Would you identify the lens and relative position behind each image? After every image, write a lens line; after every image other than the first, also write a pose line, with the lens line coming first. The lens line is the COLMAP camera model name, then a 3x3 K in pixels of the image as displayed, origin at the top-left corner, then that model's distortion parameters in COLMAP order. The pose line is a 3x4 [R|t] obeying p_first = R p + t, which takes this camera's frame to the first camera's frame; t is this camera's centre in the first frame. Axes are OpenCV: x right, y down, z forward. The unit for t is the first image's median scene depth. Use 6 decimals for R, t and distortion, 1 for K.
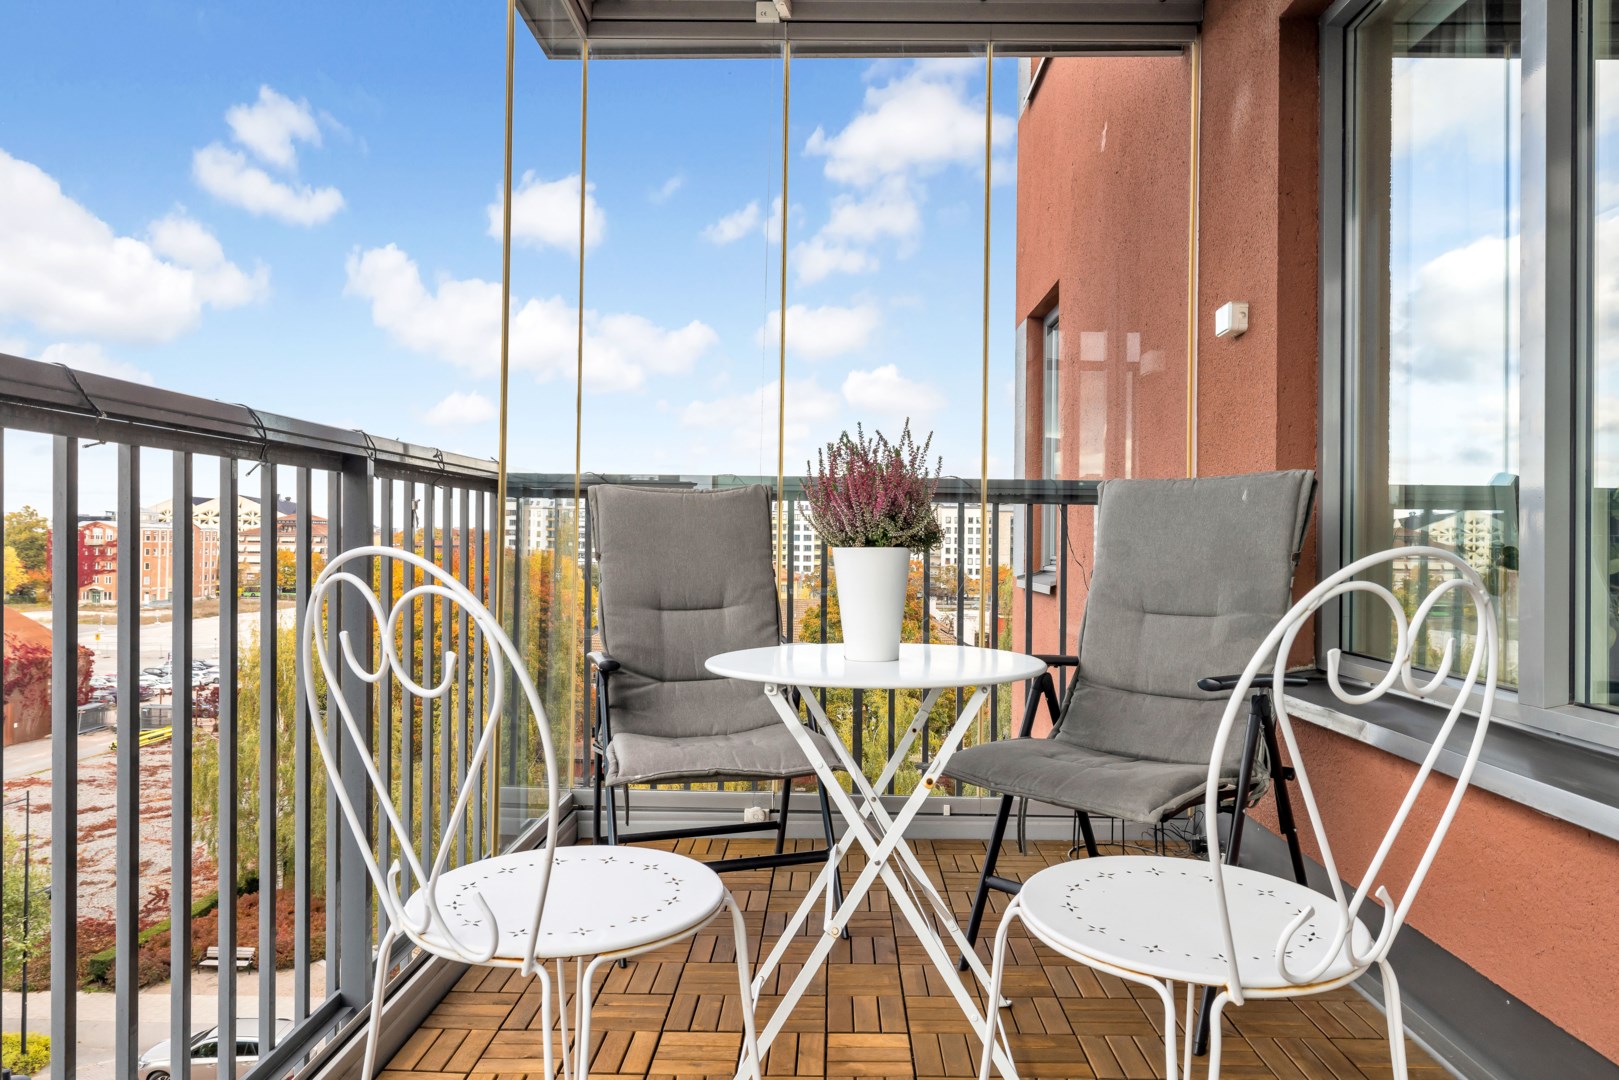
lens RADIAL K [[1020.9, 0, 810.3], [0, 1020.9, 532.1], [0, 0, 1]] dist [0.001668, -0.001035]
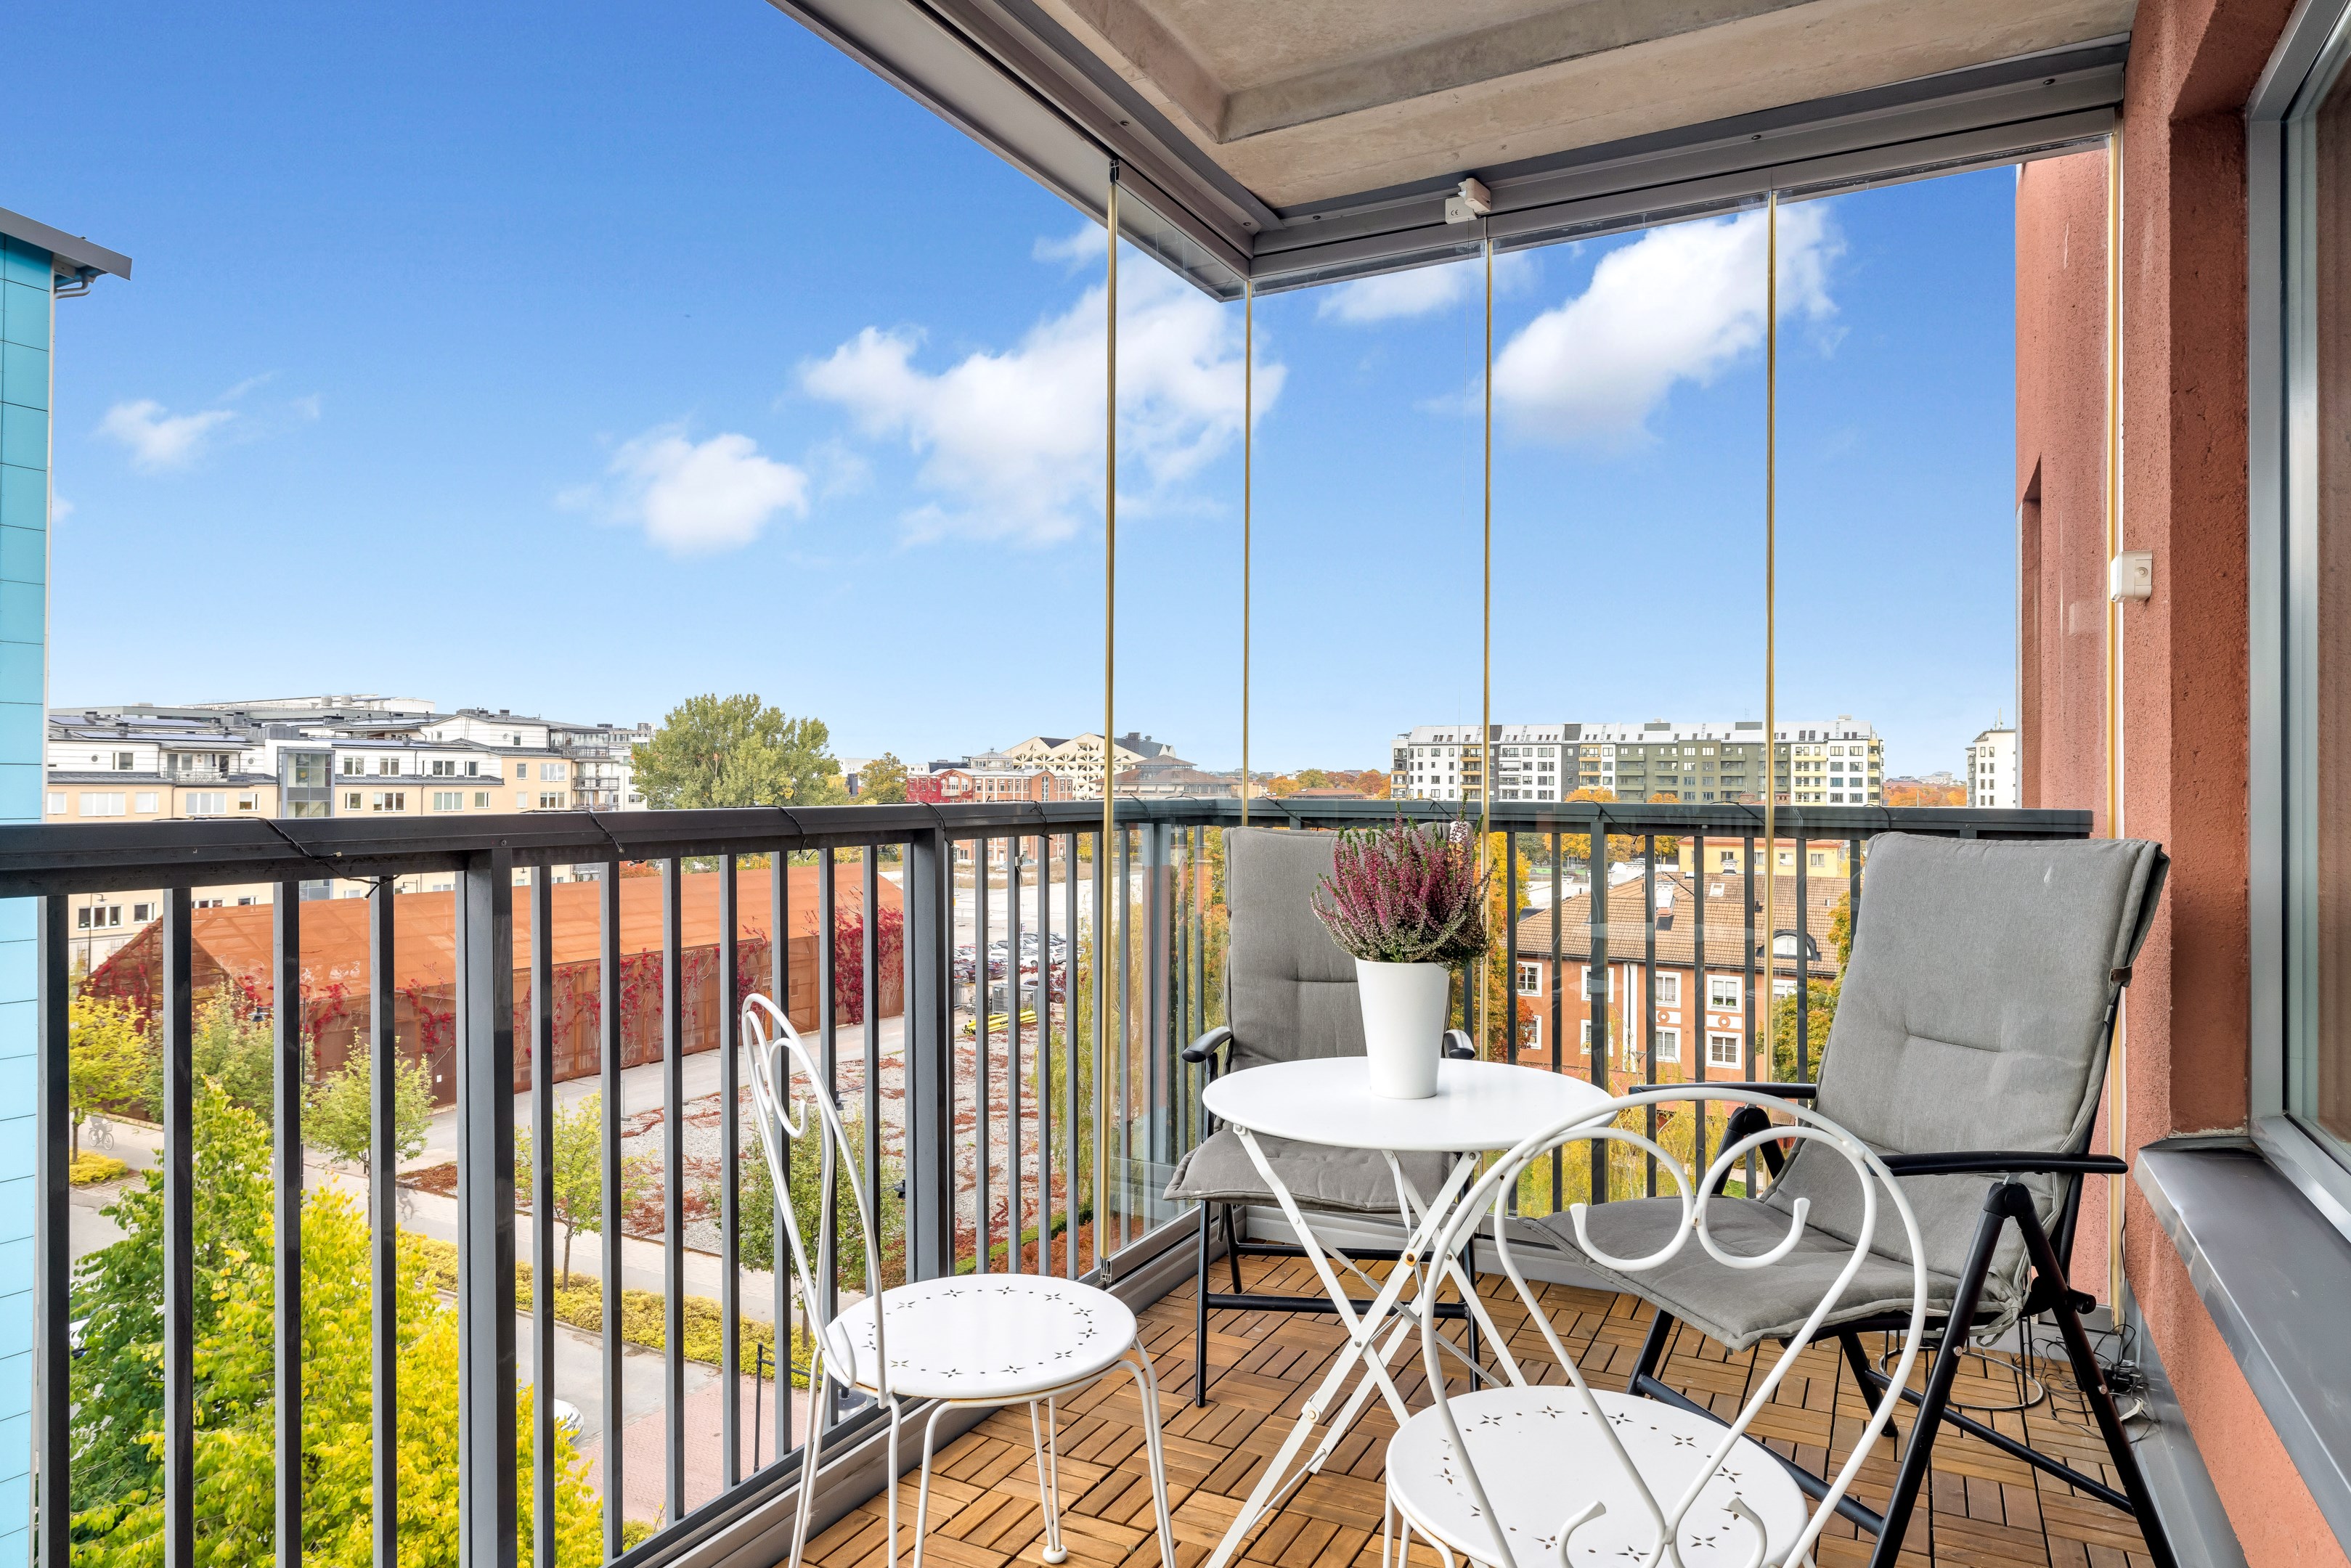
lens RADIAL K [[1410.4, 0, 1176.9], [0, 1410.4, 773.5], [0, 0, 1]] dist [-0.003165, 0.001439]
pose [[0.898901, -0.009809, -0.438043, 0.295732], [0.009208, 0.999951, -0.003495, -0.098002], [0.438056, -0.000892, 0.898947, -0.079619]]
